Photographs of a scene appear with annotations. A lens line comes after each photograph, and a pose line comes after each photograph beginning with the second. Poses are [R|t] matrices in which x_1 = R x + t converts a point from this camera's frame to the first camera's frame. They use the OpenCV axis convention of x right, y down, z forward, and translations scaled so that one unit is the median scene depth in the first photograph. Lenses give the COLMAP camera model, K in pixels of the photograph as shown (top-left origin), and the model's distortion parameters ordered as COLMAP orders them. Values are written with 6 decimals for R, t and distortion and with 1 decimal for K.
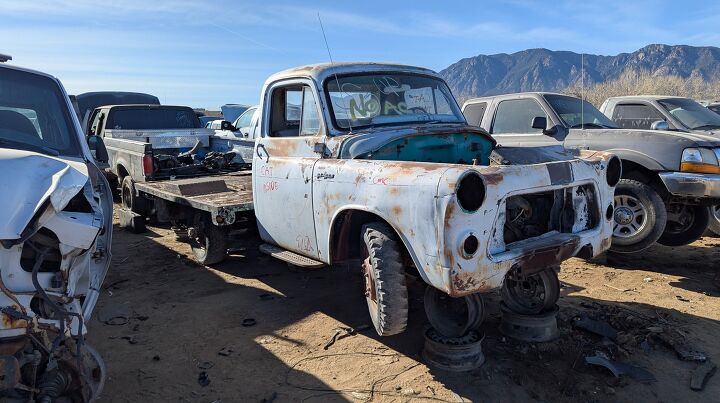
lens RADIAL K [[514.5, 0, 369.3], [0, 514.5, 198.2], [0, 0, 1]] dist [0.067832, -0.064859]
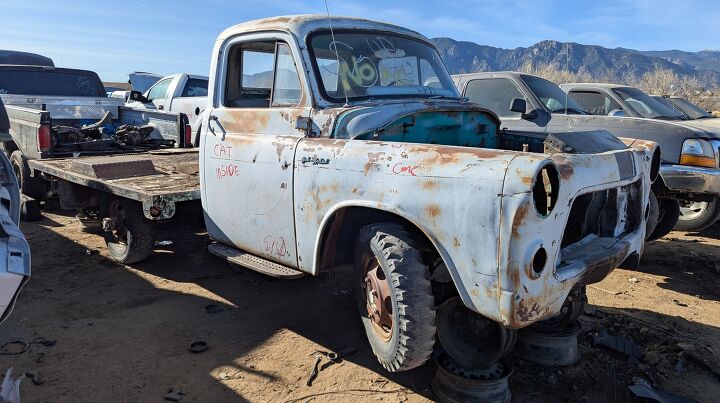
lens RADIAL K [[514.5, 0, 352.8], [0, 514.5, 194.9], [0, 0, 1]] dist [0.067832, -0.064859]
pose [[0.988802, 0.016365, 0.148335, -0.131479], [-0.020571, 0.999427, 0.026867, -0.013083], [-0.147810, -0.029618, 0.988572, 0.221574]]
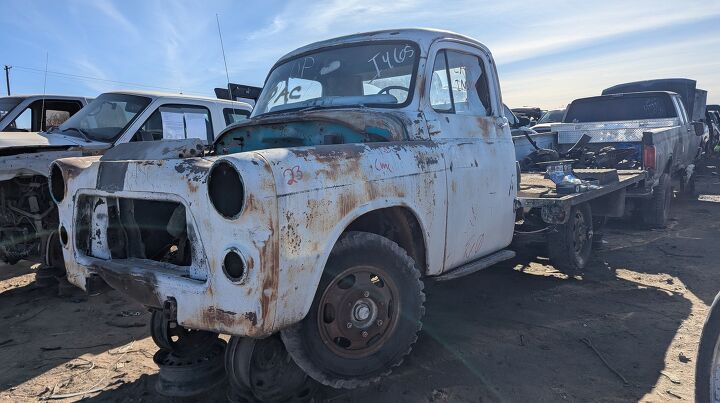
lens RADIAL K [[514.5, 0, 361.8], [0, 514.5, 200.5], [0, 0, 1]] dist [0.067832, -0.064859]
pose [[0.235827, 0.122011, -0.964105, 0.953980], [-0.106120, 0.989387, 0.099252, -0.101774], [0.965983, 0.078905, 0.246273, 0.948942]]
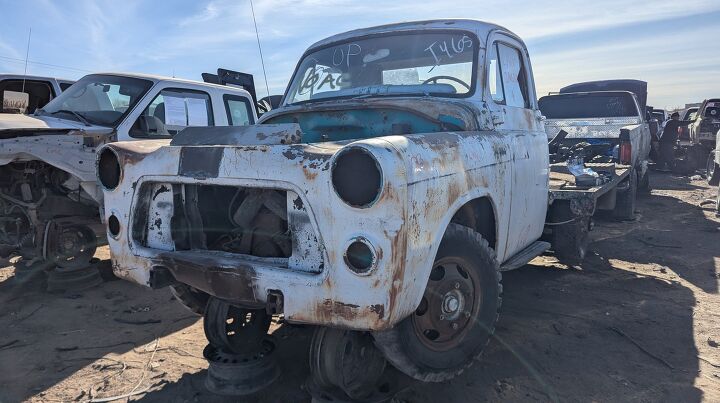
lens RADIAL K [[514.5, 0, 354.6], [0, 514.5, 189.7], [0, 0, 1]] dist [0.067832, -0.064859]
pose [[0.340639, 0.119199, -0.932608, 0.886620], [-0.124989, 0.988868, 0.080737, -0.075622], [0.931849, 0.089064, 0.351745, 0.776670]]
